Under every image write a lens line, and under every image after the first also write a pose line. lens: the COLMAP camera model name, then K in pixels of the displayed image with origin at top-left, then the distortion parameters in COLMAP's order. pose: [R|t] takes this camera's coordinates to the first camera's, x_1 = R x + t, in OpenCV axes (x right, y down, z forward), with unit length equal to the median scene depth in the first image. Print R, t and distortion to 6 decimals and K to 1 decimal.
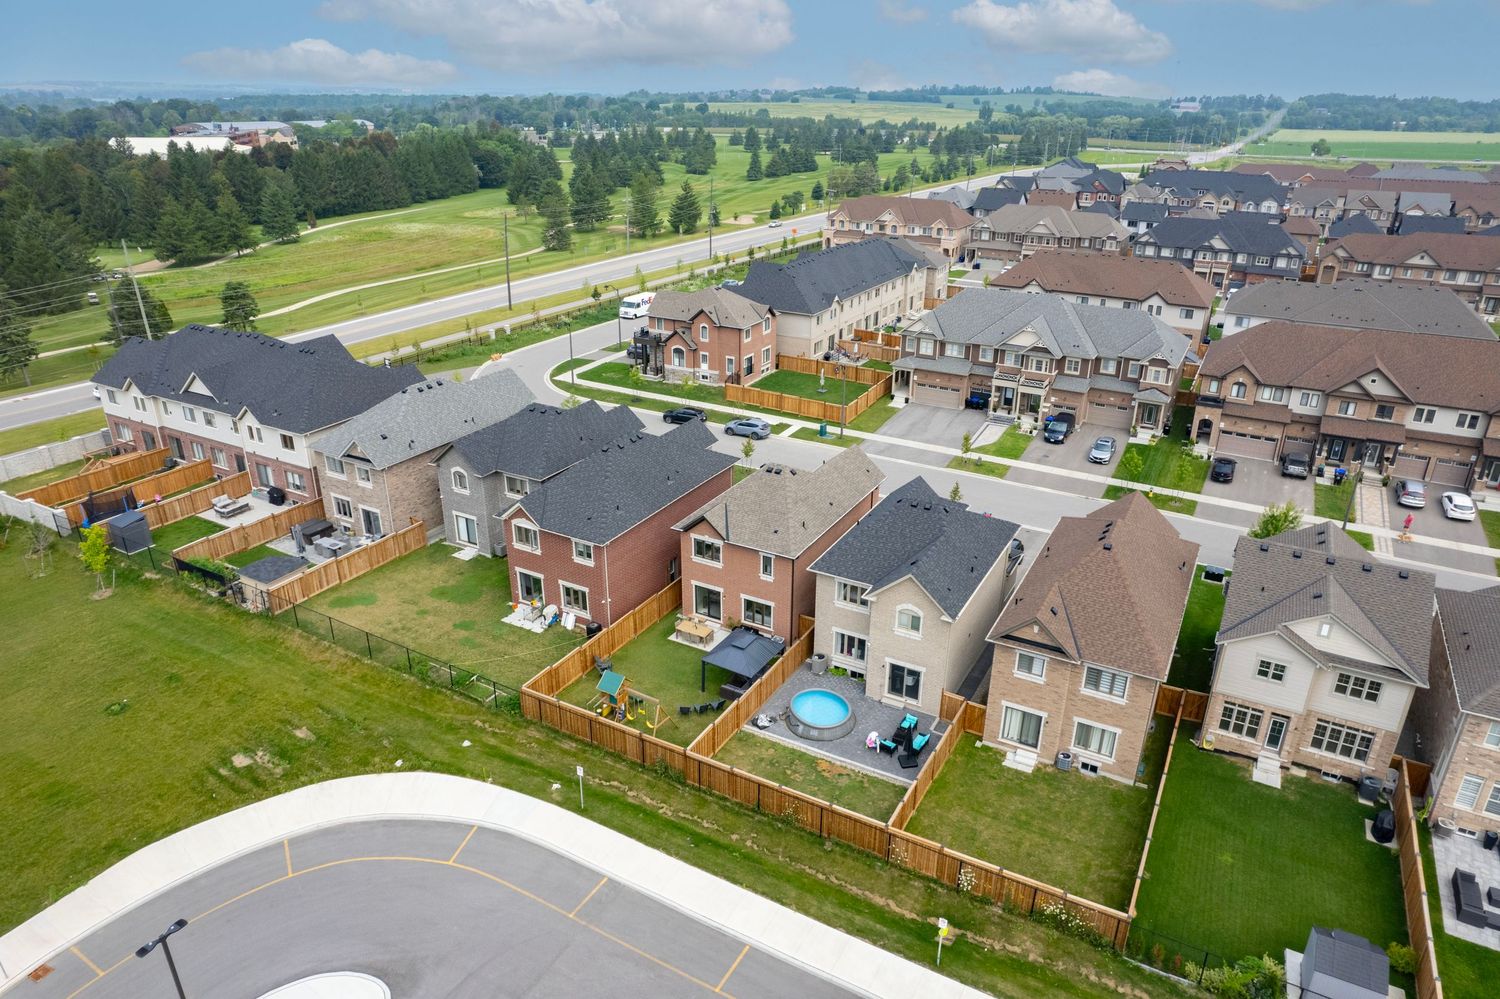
lens RADIAL K [[958.8, 0, 756.2], [0, 958.8, 500.3], [0, 0, 1]] dist [-0.077493, 0.067208]
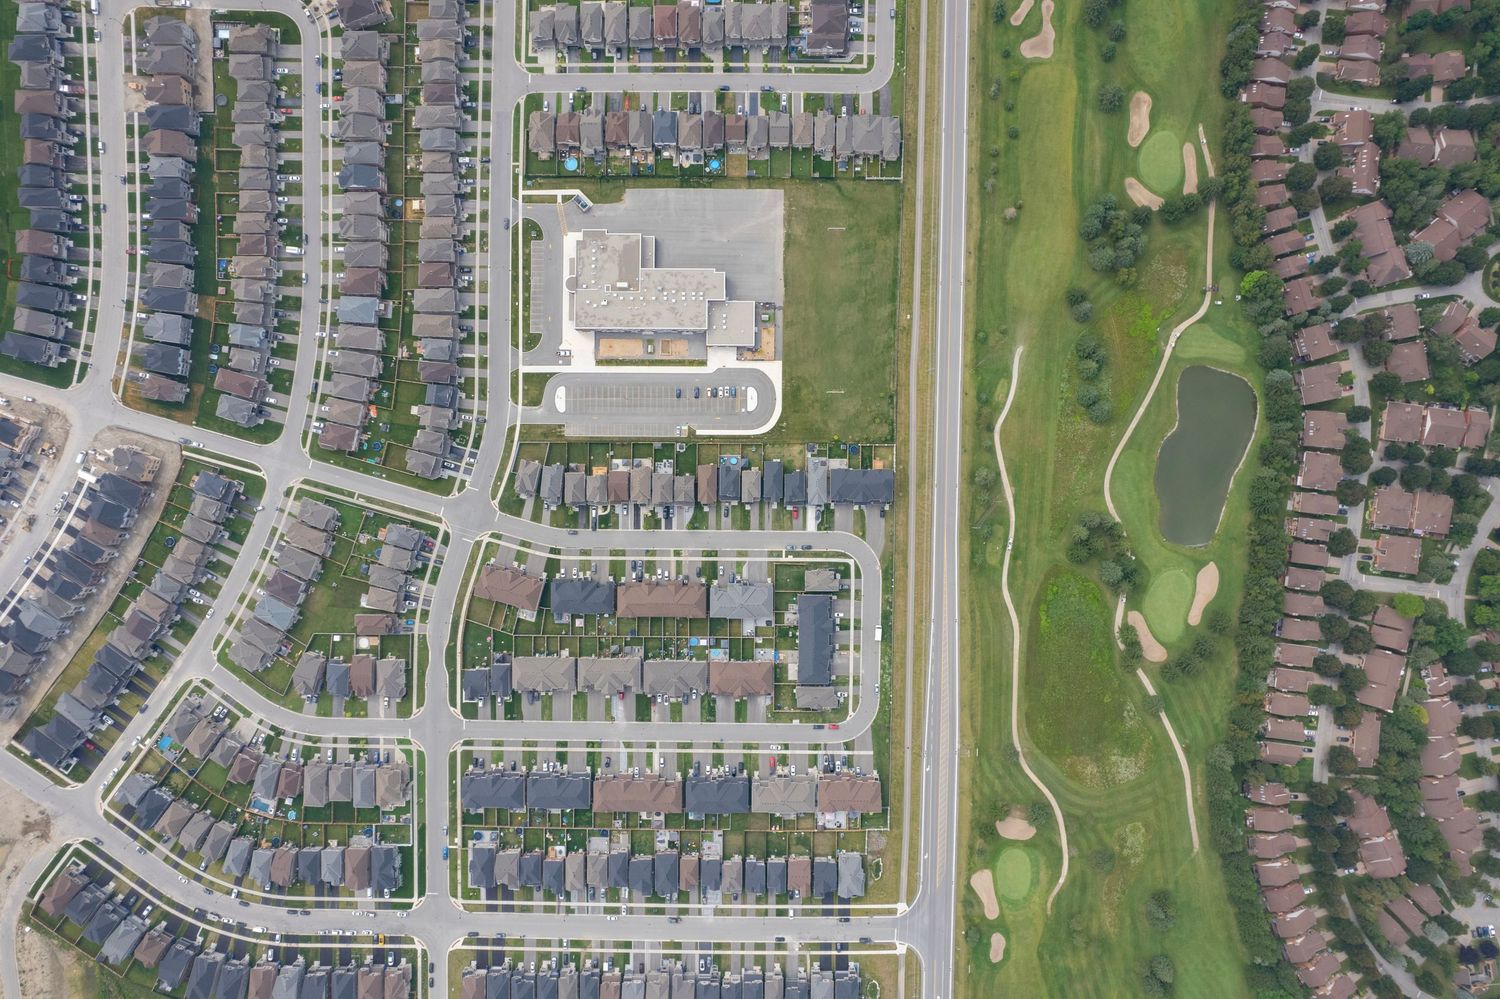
lens RADIAL K [[958.8, 0, 756.2], [0, 958.8, 500.3], [0, 0, 1]] dist [-0.077493, 0.067208]
pose [[-0.879388, 0.475997, -0.010172, 0.123096], [-0.194381, -0.339445, 0.920322, -6.710231], [0.434618, 0.811298, 0.391029, -1.717973]]
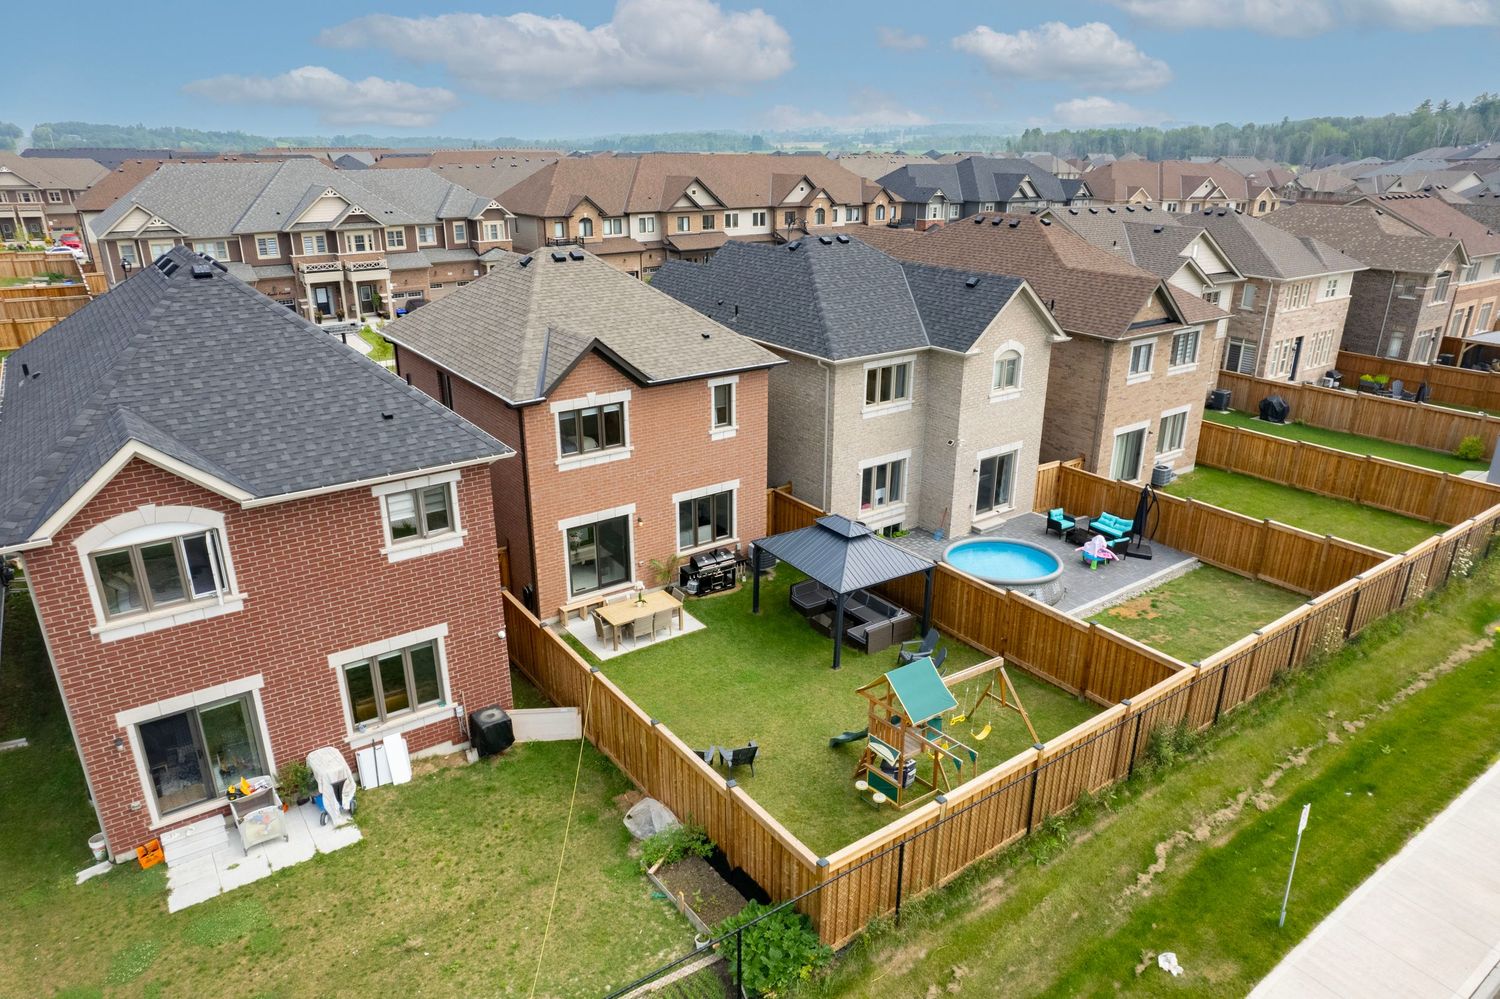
lens RADIAL K [[958.8, 0, 756.2], [0, 958.8, 500.3], [0, 0, 1]] dist [-0.077493, 0.067208]
pose [[0.427789, -0.324038, 0.843799, -0.374659], [0.356555, 0.918325, 0.171892, 0.031857], [-0.830581, 0.227327, 0.508387, 0.687214]]
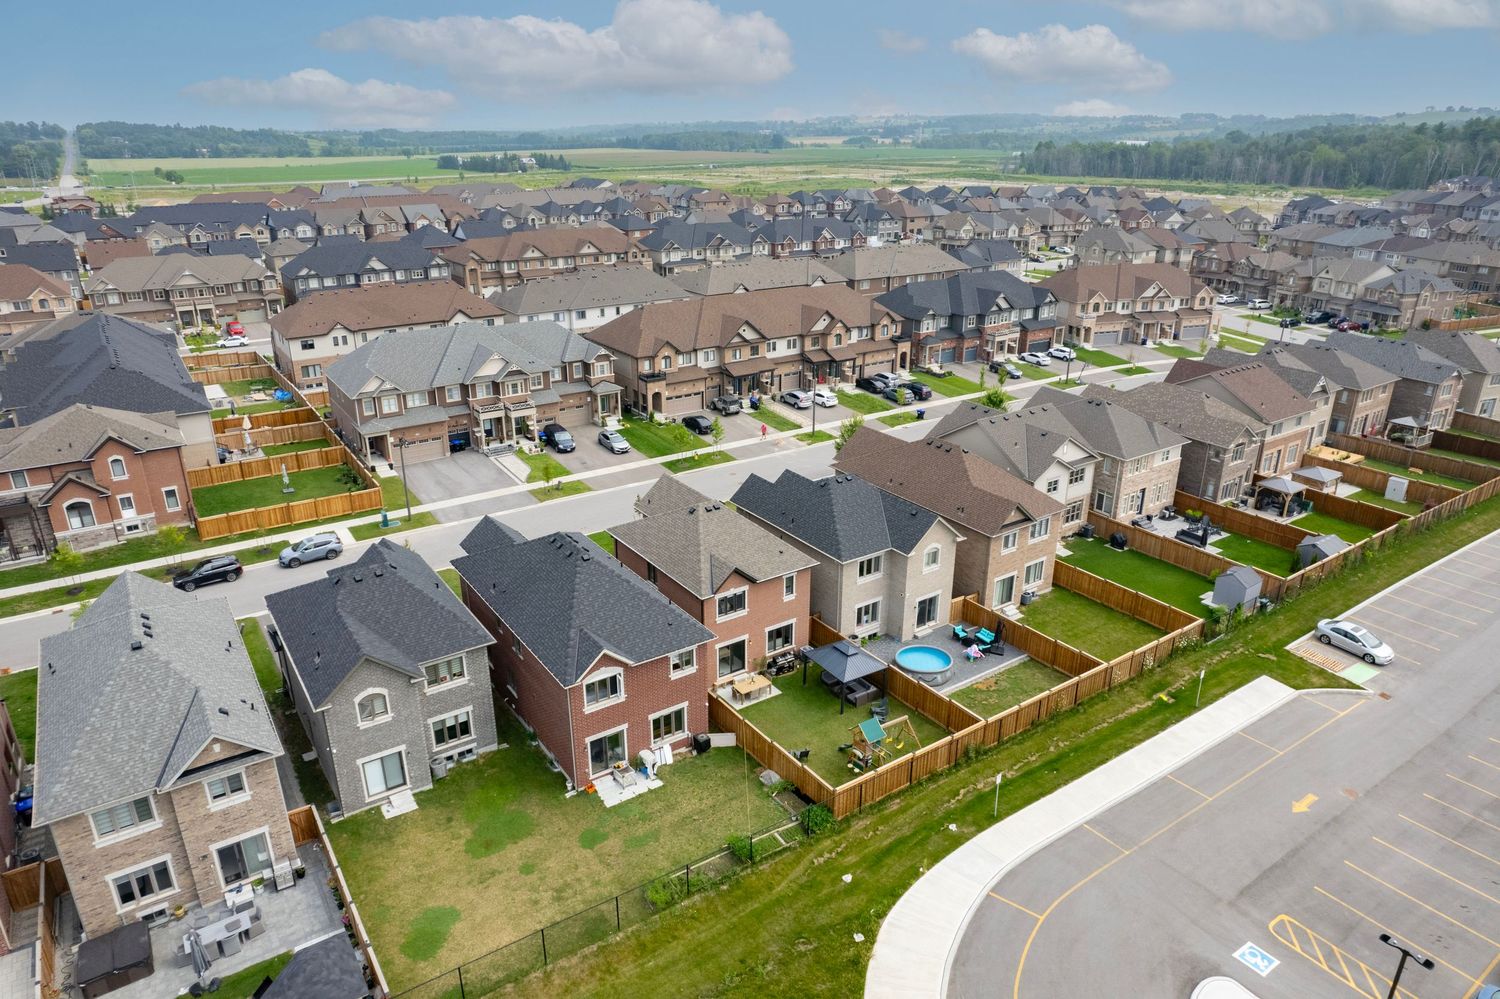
lens RADIAL K [[958.8, 0, 756.2], [0, 958.8, 500.3], [0, 0, 1]] dist [-0.077493, 0.067208]
pose [[0.444594, -0.331696, 0.832054, -0.755193], [0.352904, 0.918641, 0.177645, -0.192025], [-0.823283, 0.214655, 0.525479, 0.434294]]
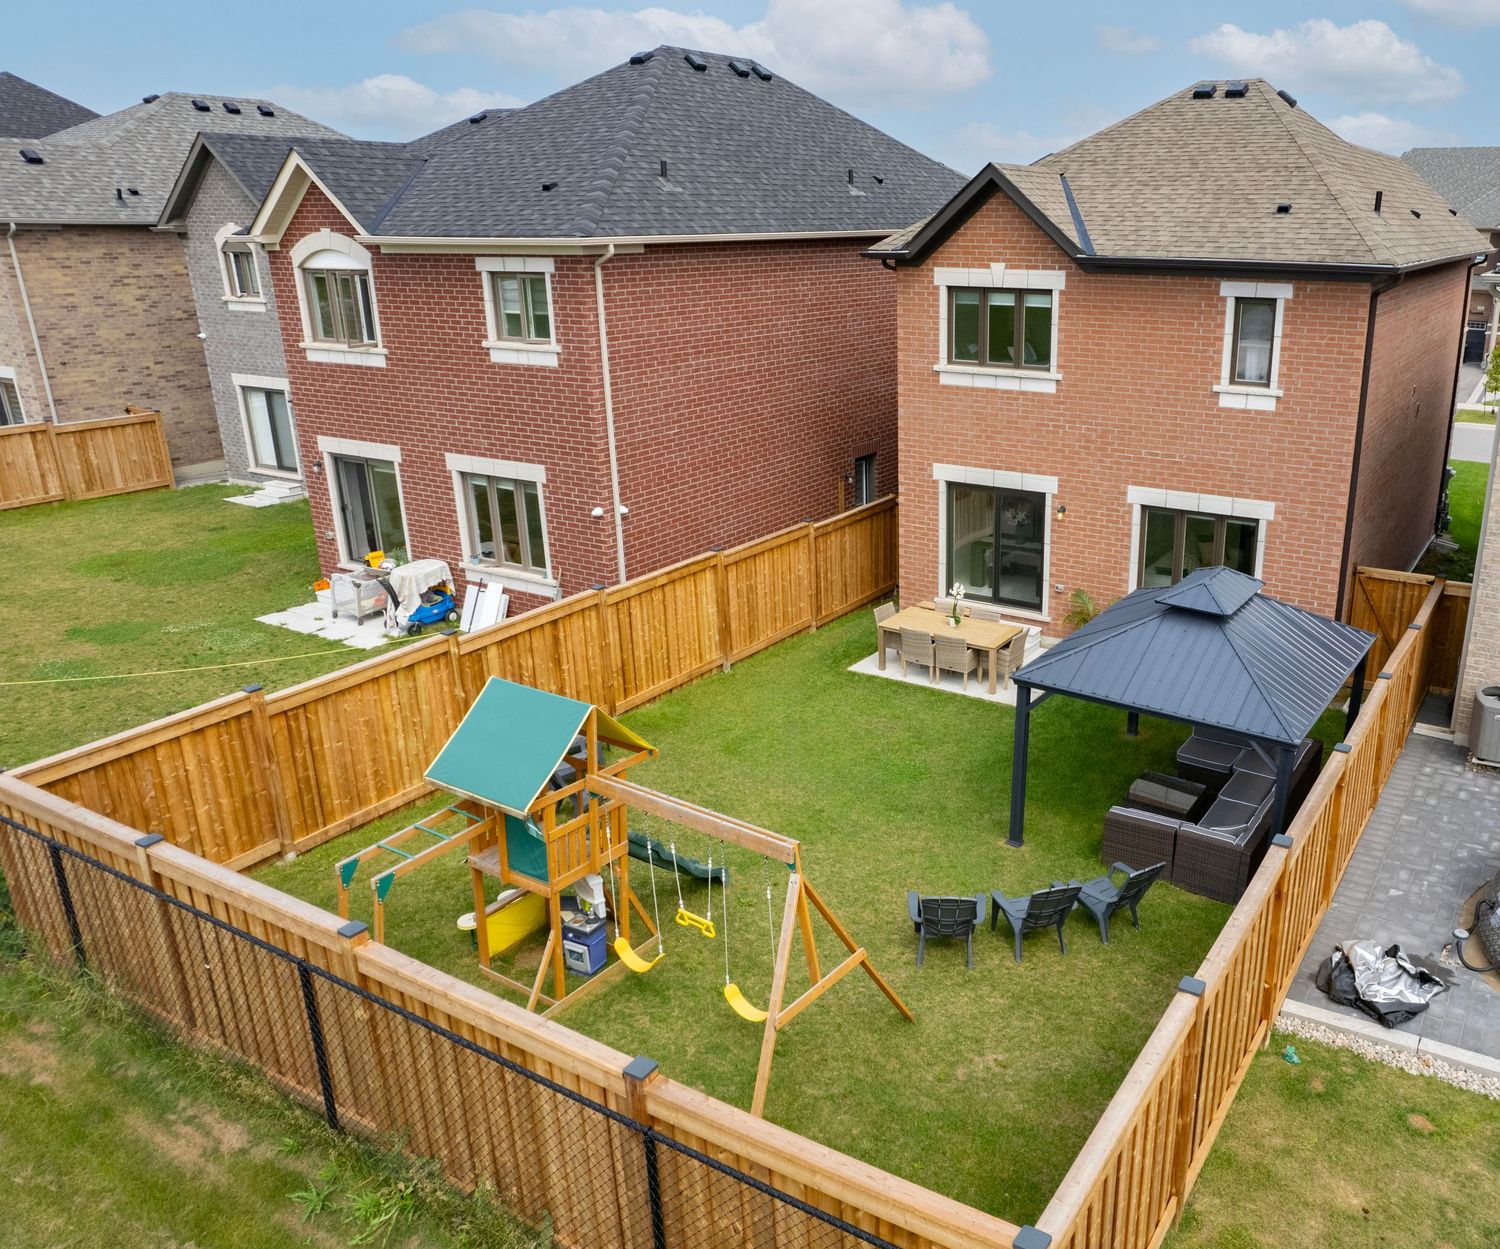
lens RADIAL K [[1200.1, 0, 938.5], [0, 1200.1, 624.1], [0, 0, 1]] dist [-0.050049, 0.004156]
pose [[0.999964, -0.001978, -0.008283, -0.061603], [0.001344, 0.997123, -0.075795, 0.150711], [0.008409, 0.075781, 0.997089, 0.640308]]
